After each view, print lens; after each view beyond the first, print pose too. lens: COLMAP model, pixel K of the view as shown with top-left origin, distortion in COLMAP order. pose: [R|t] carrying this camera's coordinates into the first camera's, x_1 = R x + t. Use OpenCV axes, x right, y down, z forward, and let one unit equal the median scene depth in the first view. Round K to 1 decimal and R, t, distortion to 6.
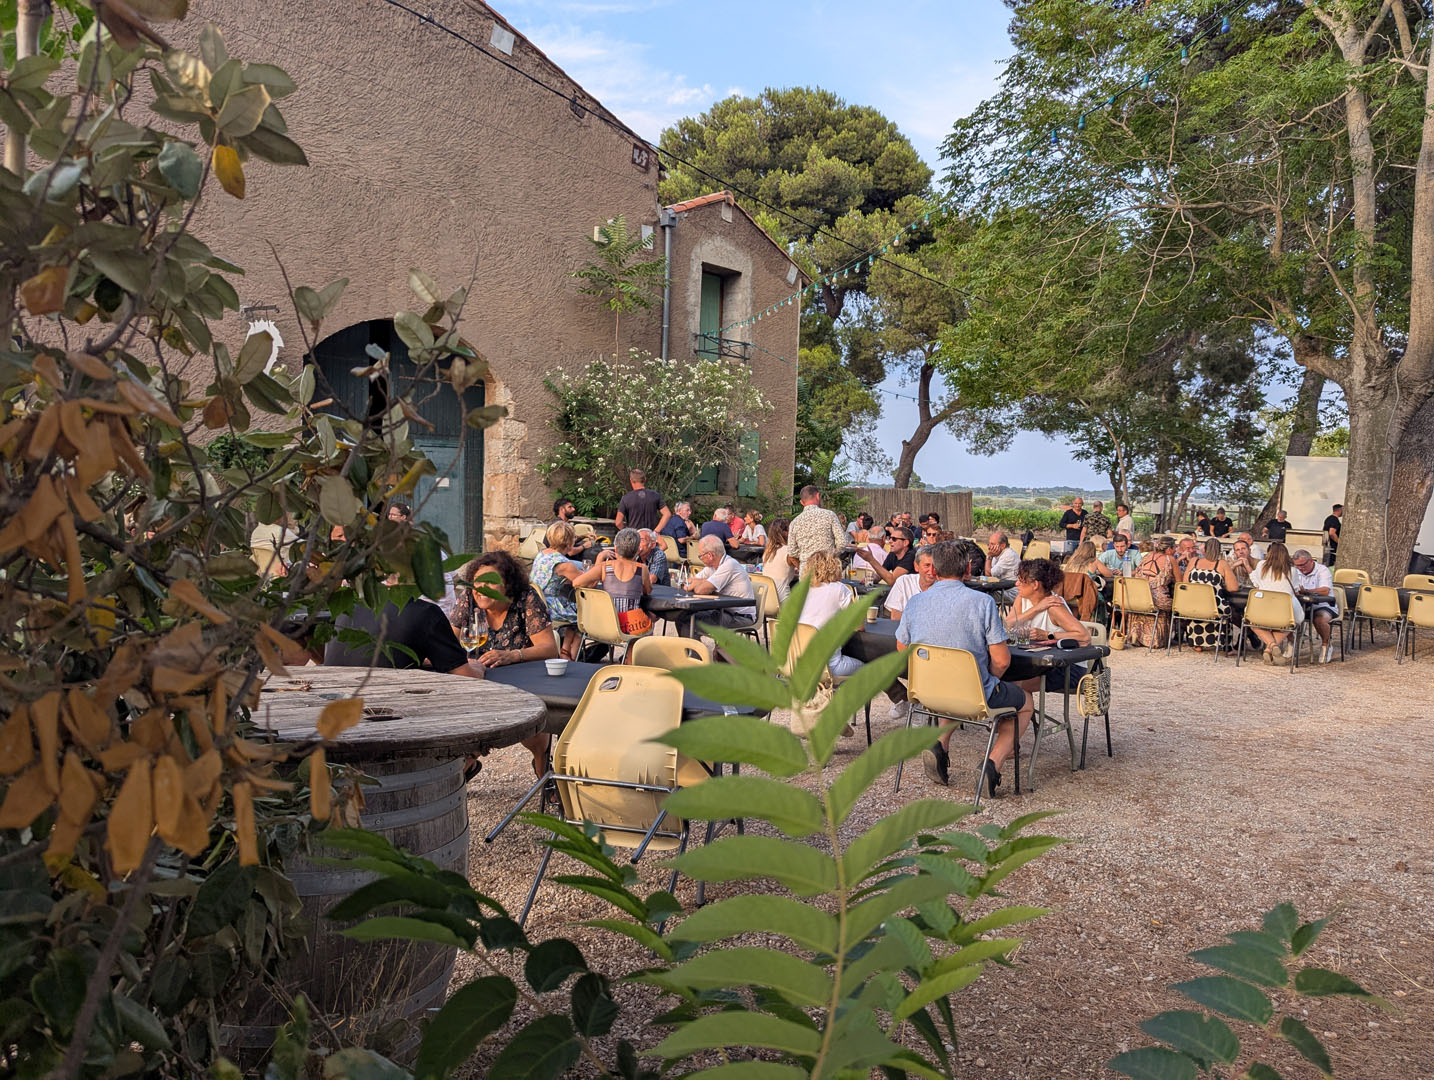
lens RADIAL K [[1027.6, 0, 717.0], [0, 1027.6, 540.0], [0, 0, 1]] dist [0.052216, -0.048725]
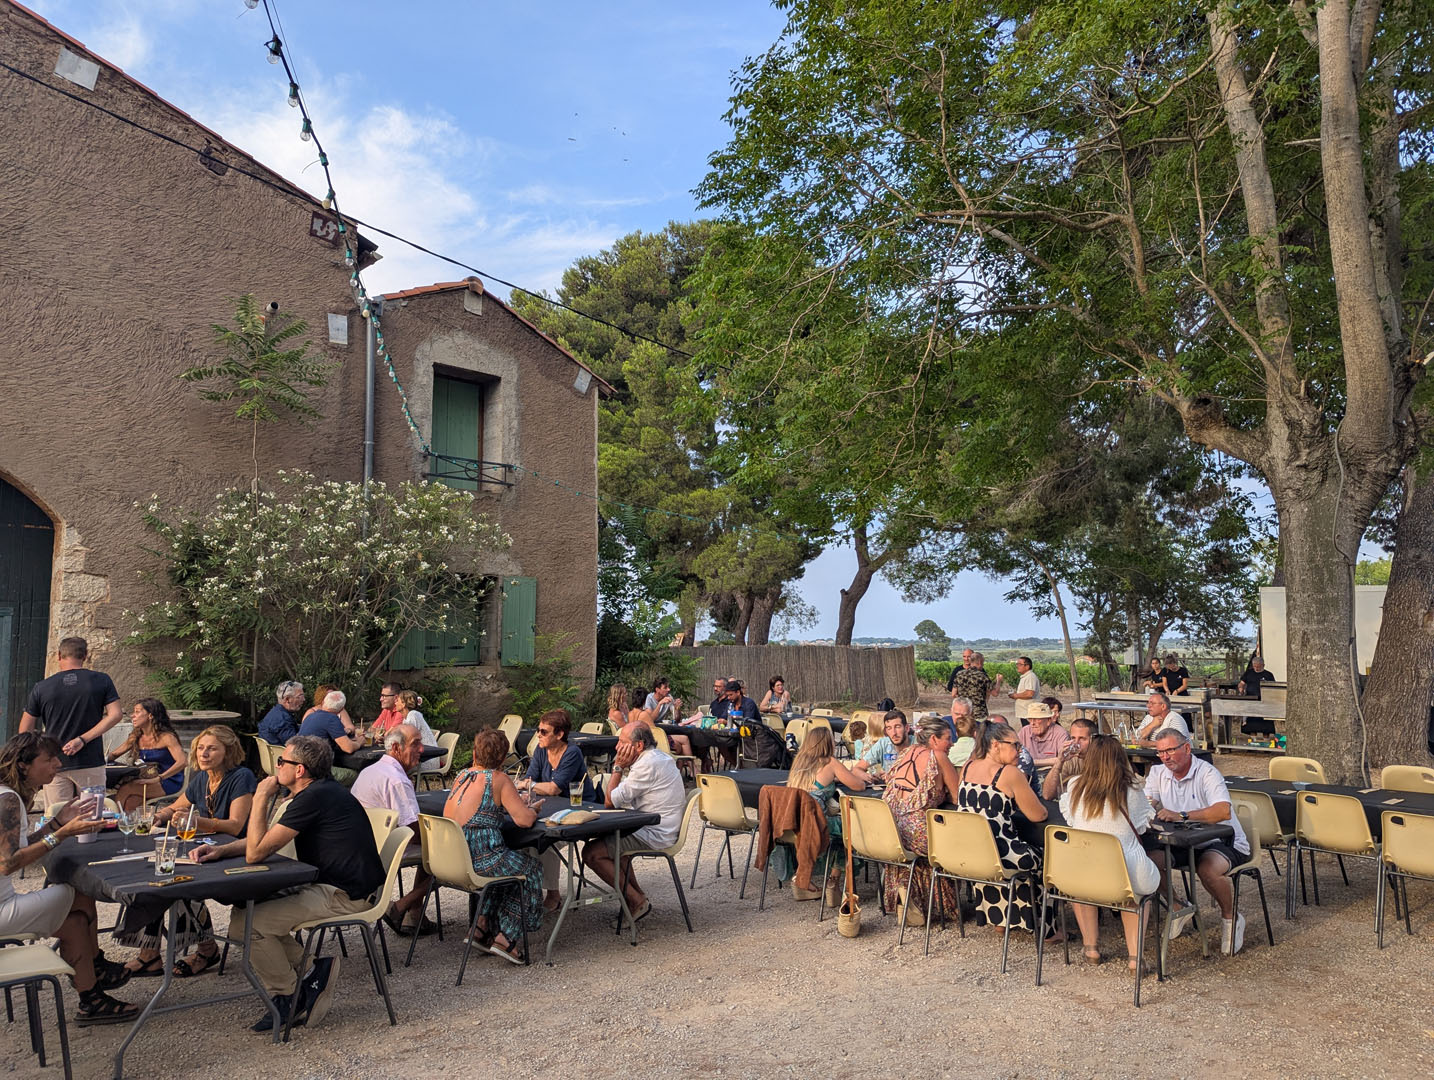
lens RADIAL K [[1027.6, 0, 717.0], [0, 1027.6, 540.0], [0, 0, 1]] dist [0.052216, -0.048725]
pose [[0.998761, -0.043191, -0.024717, 0.241515], [0.038752, 0.986647, -0.158198, -0.010645], [0.031220, 0.157044, 0.987098, 0.307514]]
